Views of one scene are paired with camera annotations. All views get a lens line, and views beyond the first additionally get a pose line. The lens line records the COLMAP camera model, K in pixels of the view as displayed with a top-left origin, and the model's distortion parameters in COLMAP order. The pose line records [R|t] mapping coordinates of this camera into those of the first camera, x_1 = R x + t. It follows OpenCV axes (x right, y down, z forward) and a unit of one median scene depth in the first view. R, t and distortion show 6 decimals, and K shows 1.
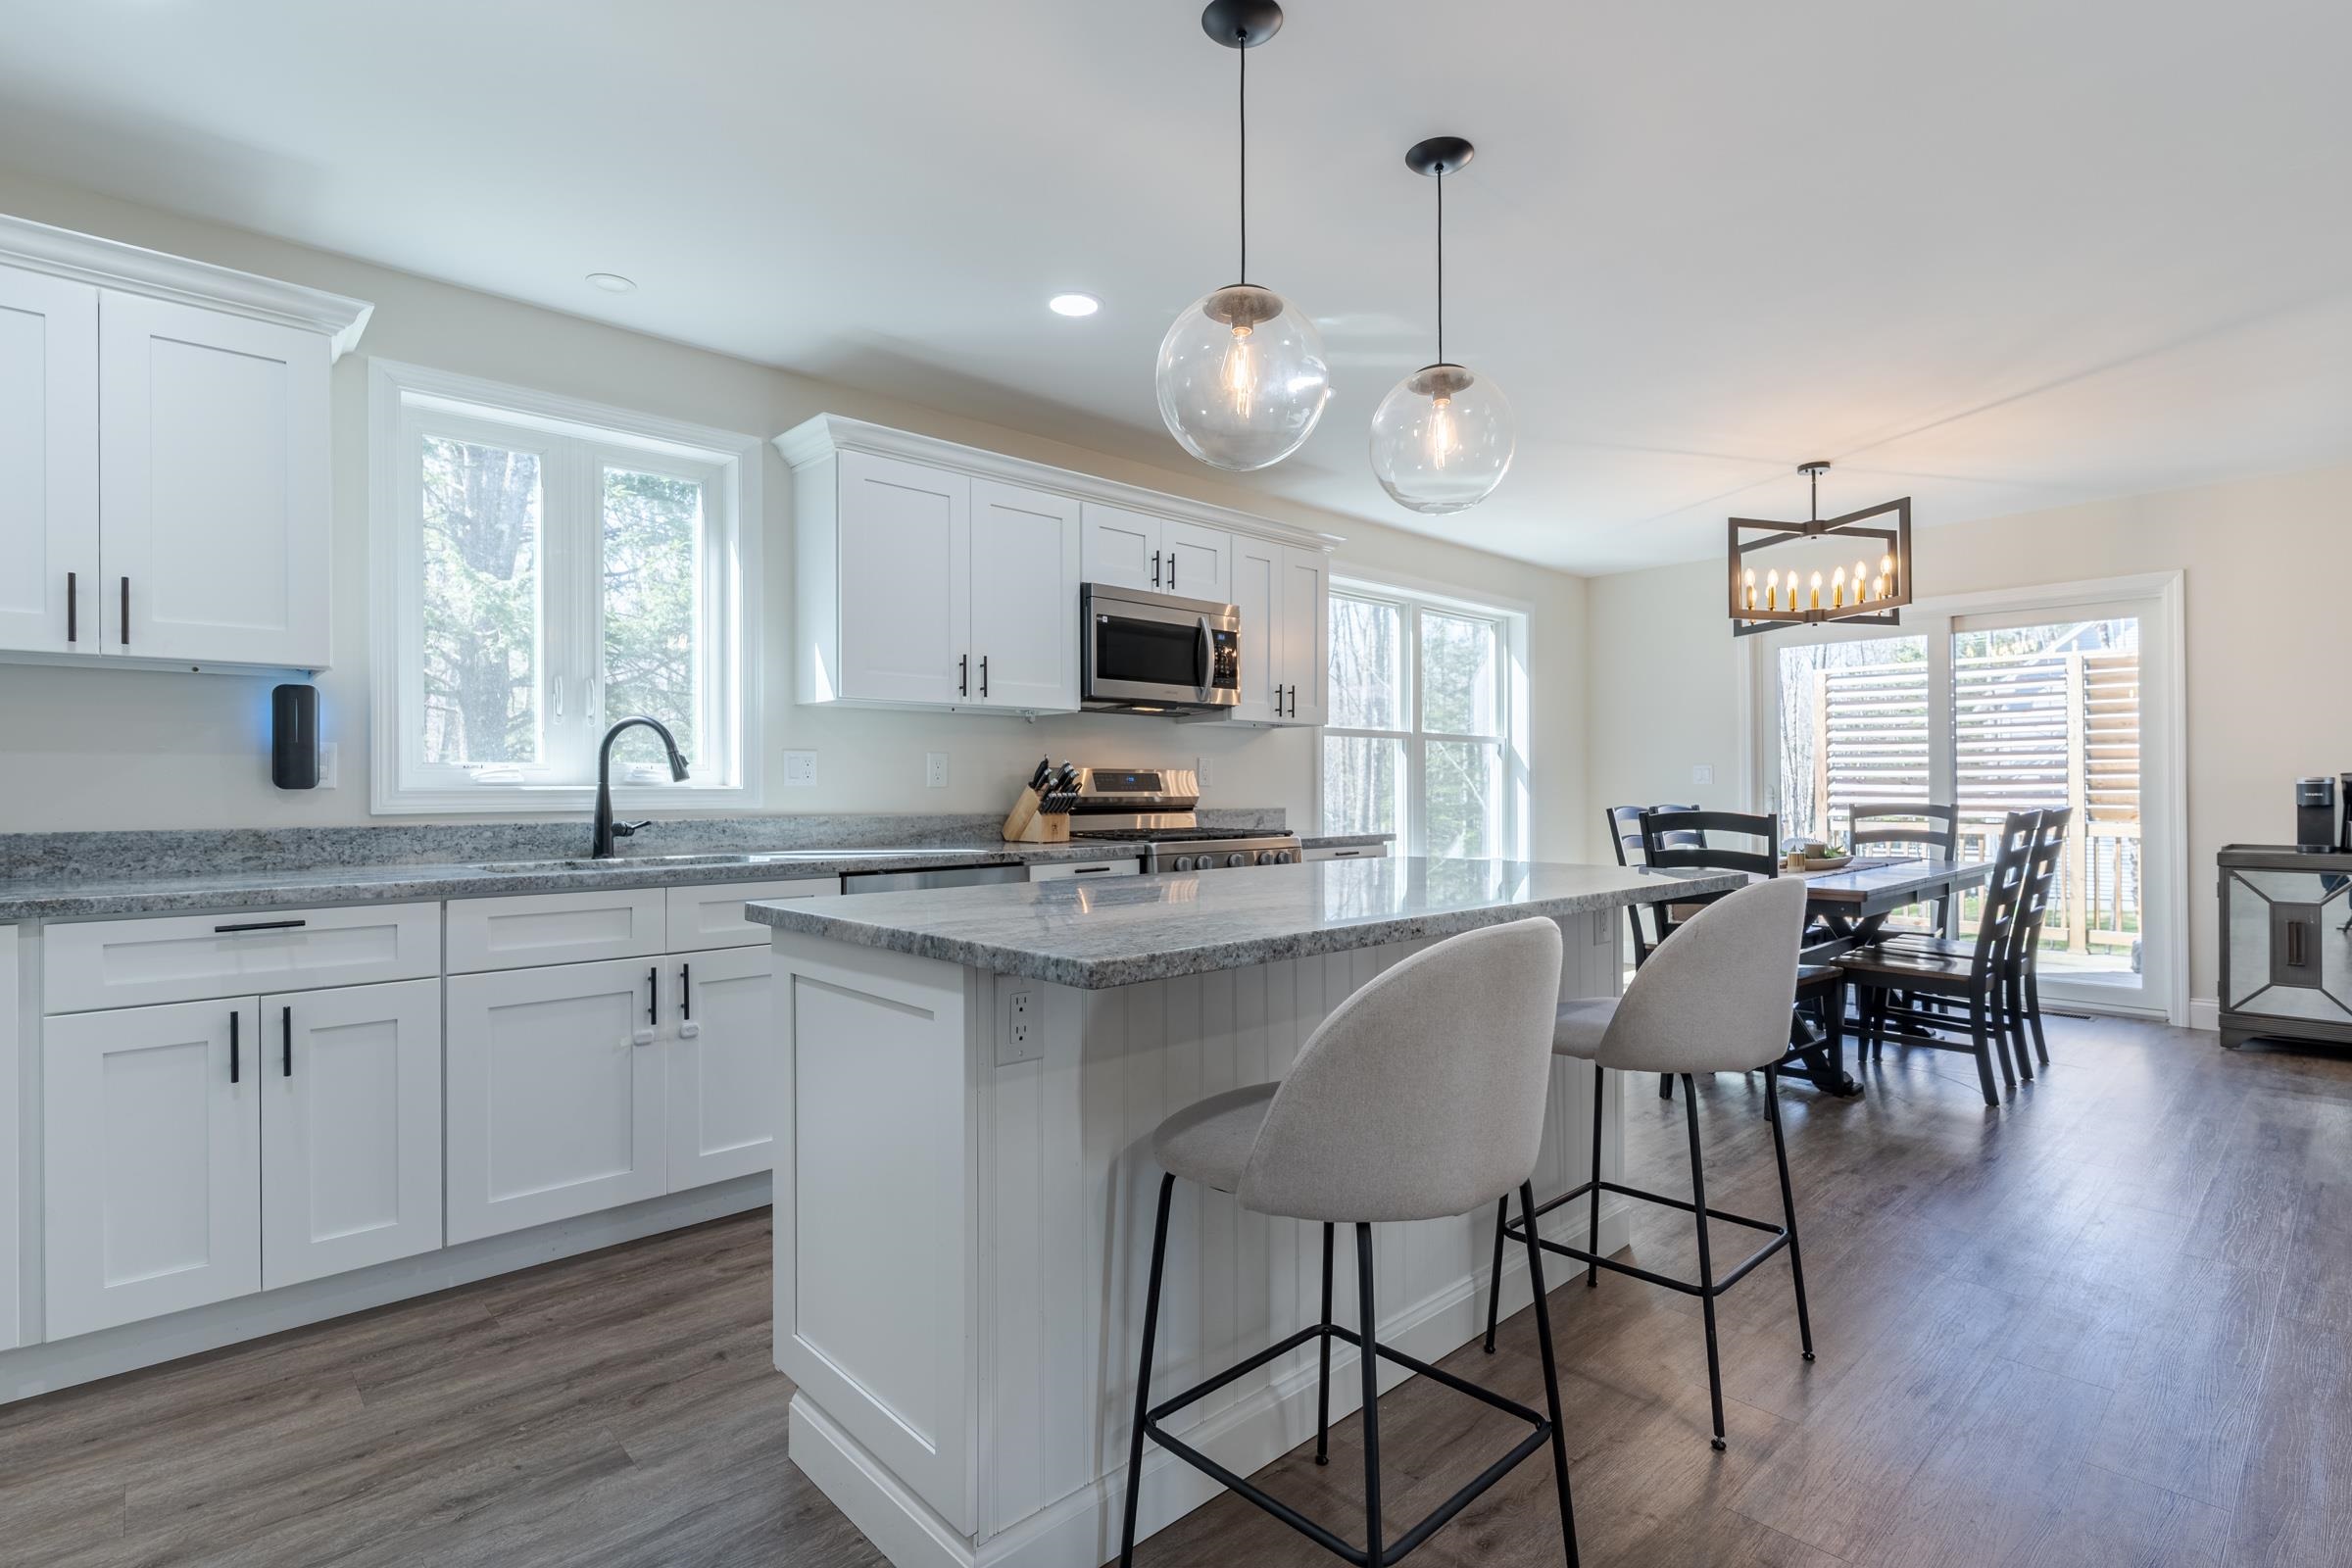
lens RADIAL K [[1124.7, 0, 1183.5], [0, 1124.7, 788.7], [0, 0, 1]] dist [0.004738, -0.000135]
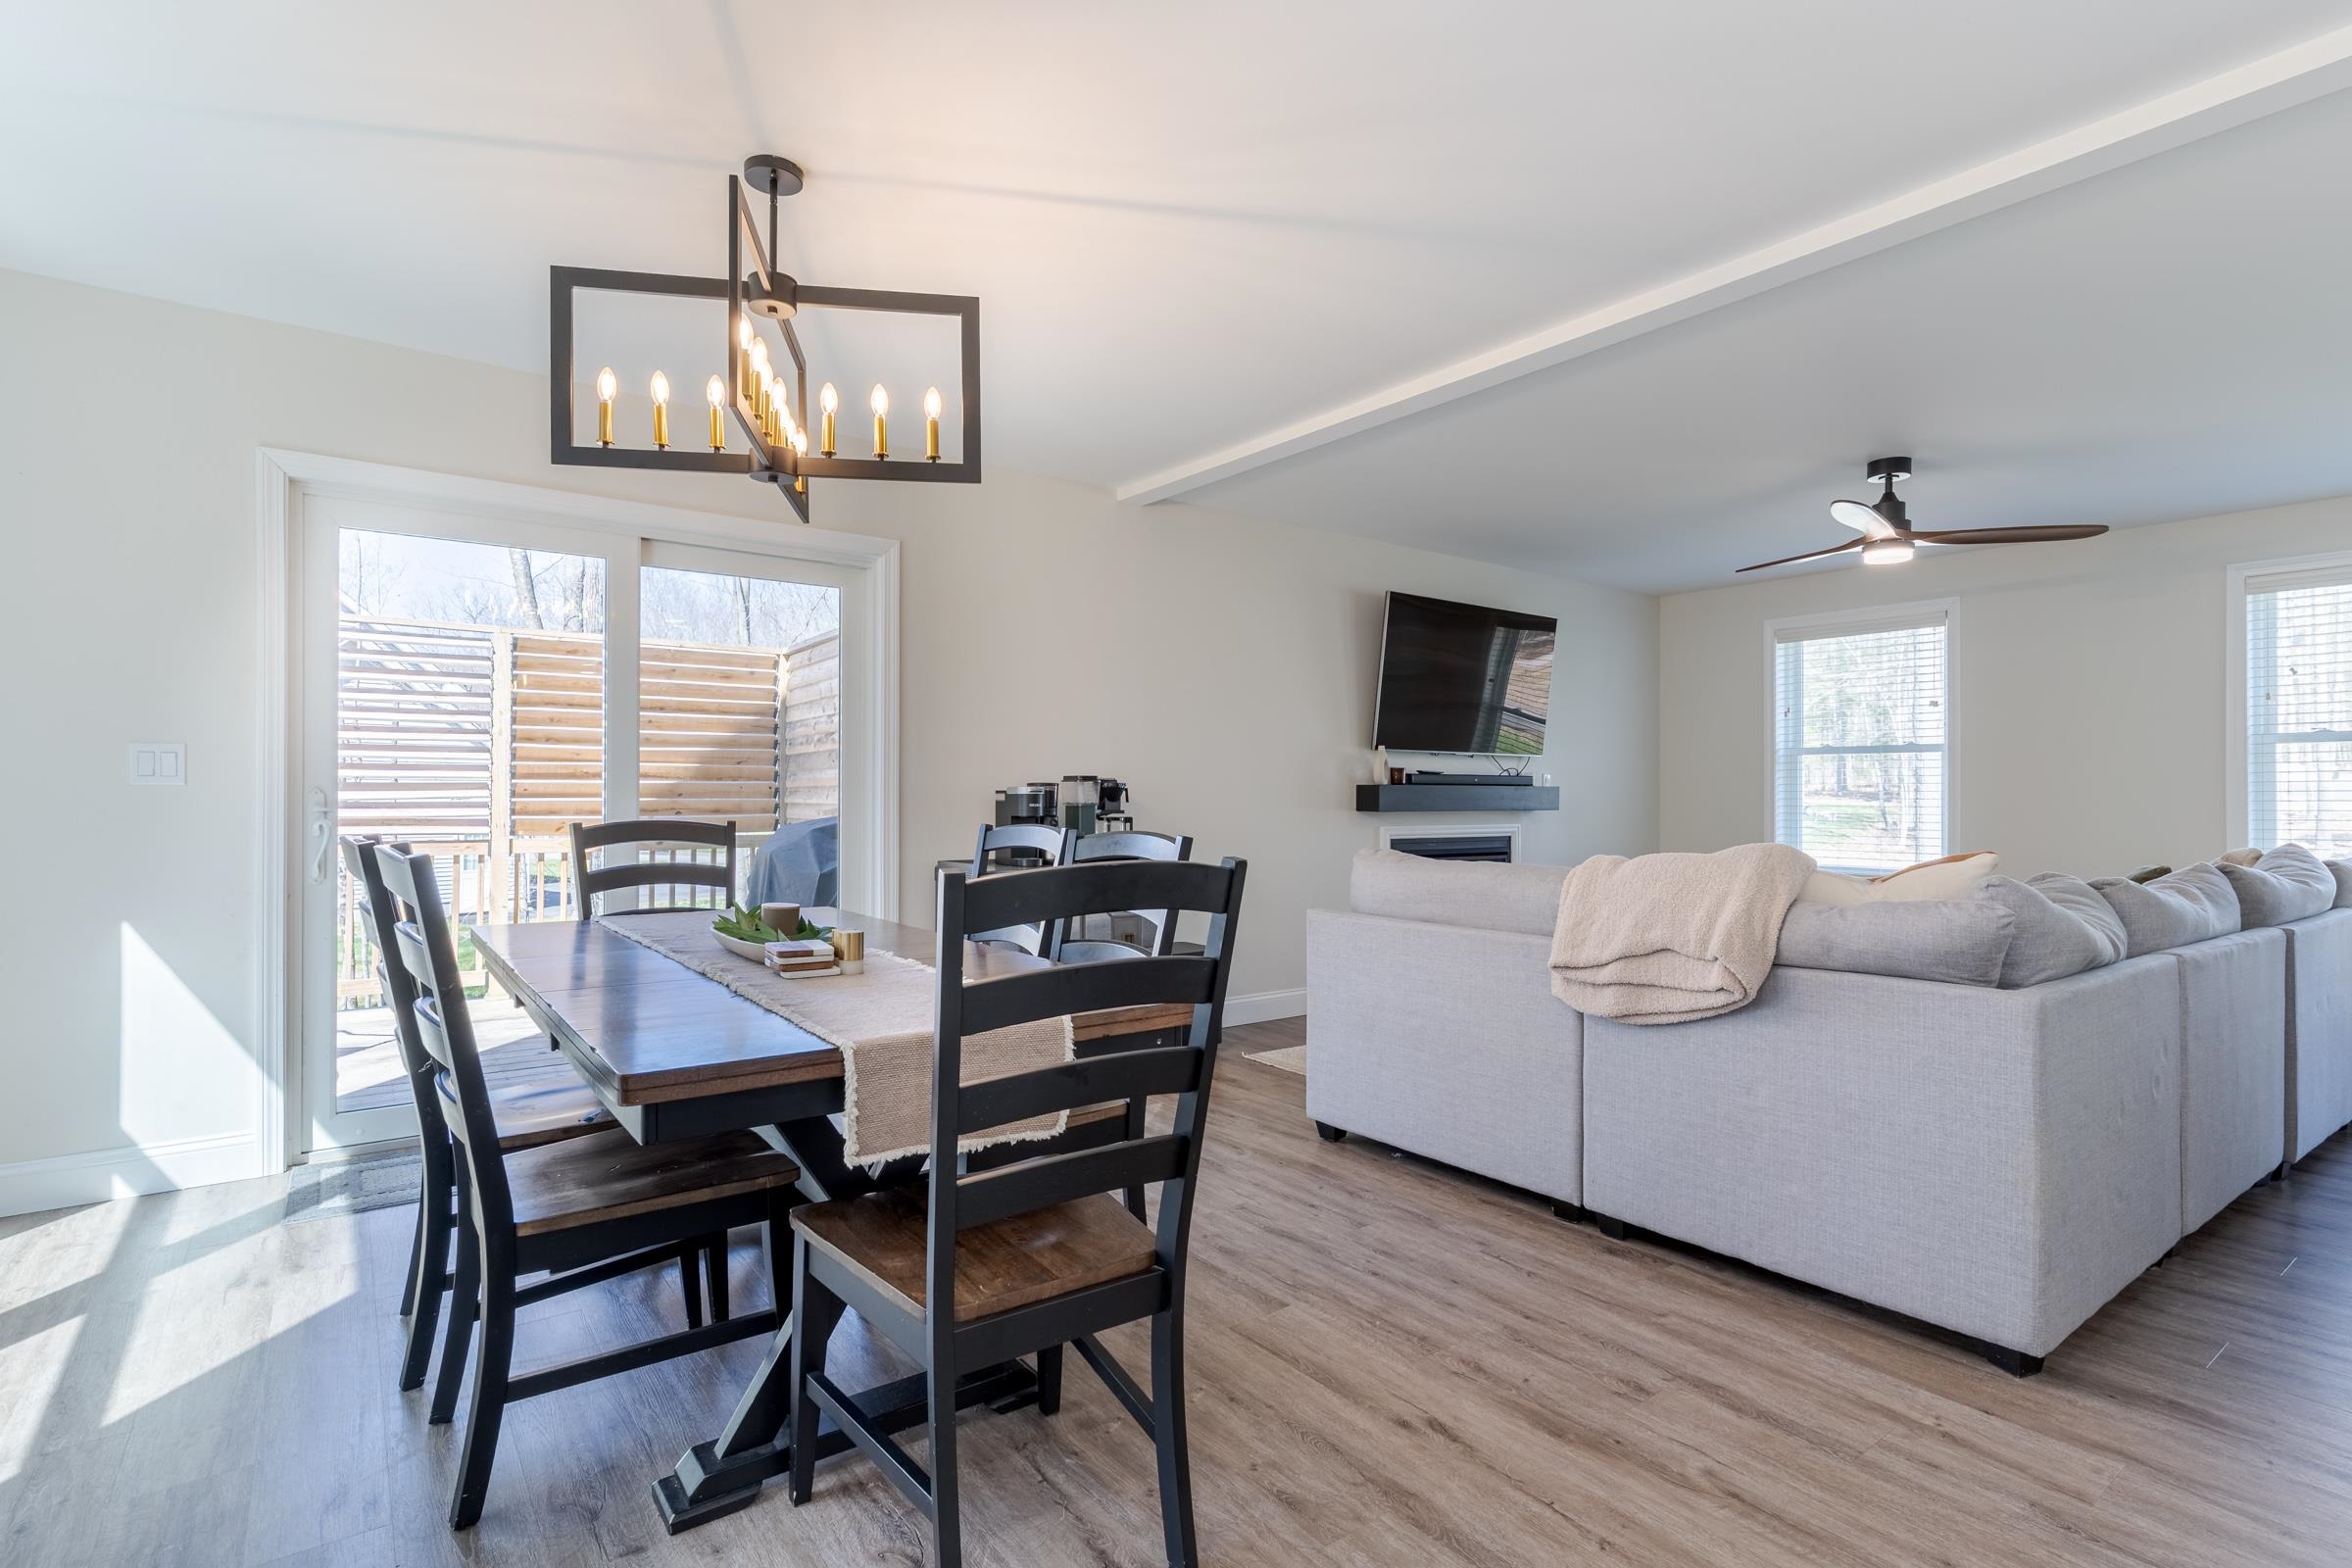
lens RADIAL K [[1142.4, 0, 1167.4], [0, 1142.4, 784.8], [0, 0, 1]] dist [0.001132, 0.000092]
pose [[0.118914, 0.013856, 0.992808, 0.065609], [-0.005563, 0.999896, -0.013289, 0.000382], [-0.992889, -0.003942, 0.118978, 0.762124]]
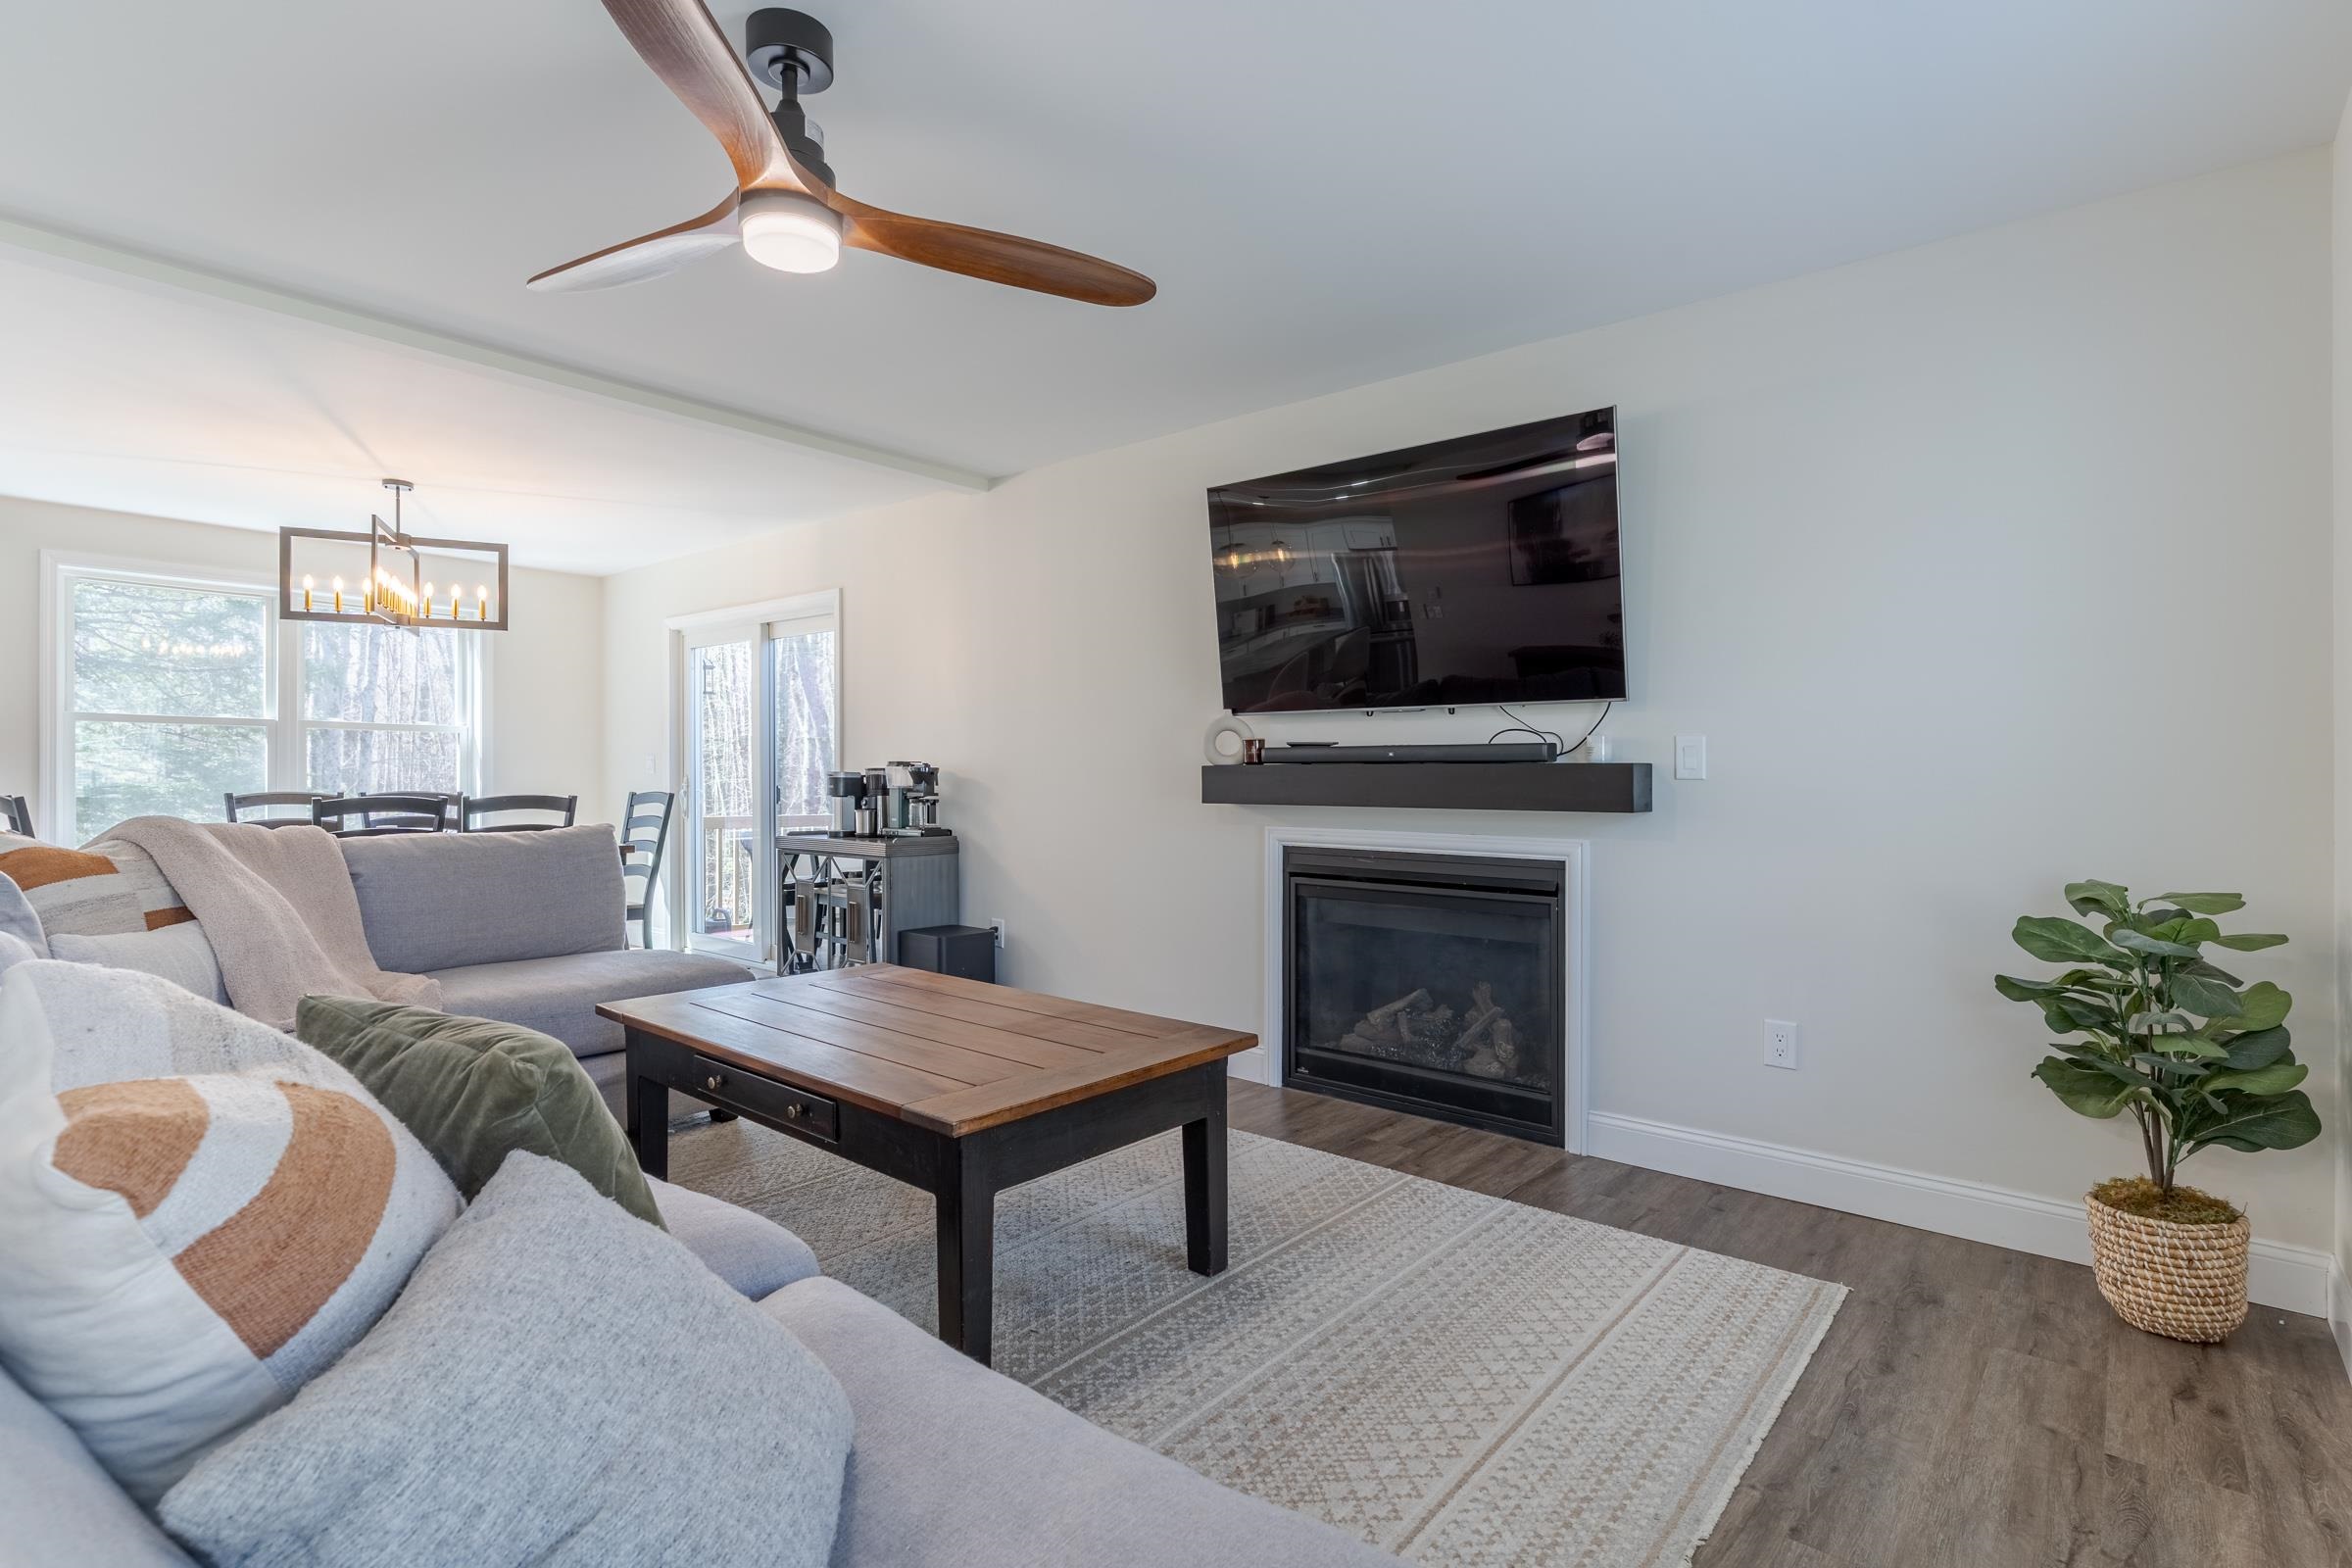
lens RADIAL K [[1113.7, 0, 1179.3], [0, 1113.7, 790.2], [0, 0, 1]] dist [-0.000529, 0.000182]
pose [[0.993118, 0.008732, 0.116792, 1.194777], [-0.010105, 0.999887, 0.011169, -0.007388], [-0.116681, -0.012272, 0.993094, -0.166885]]
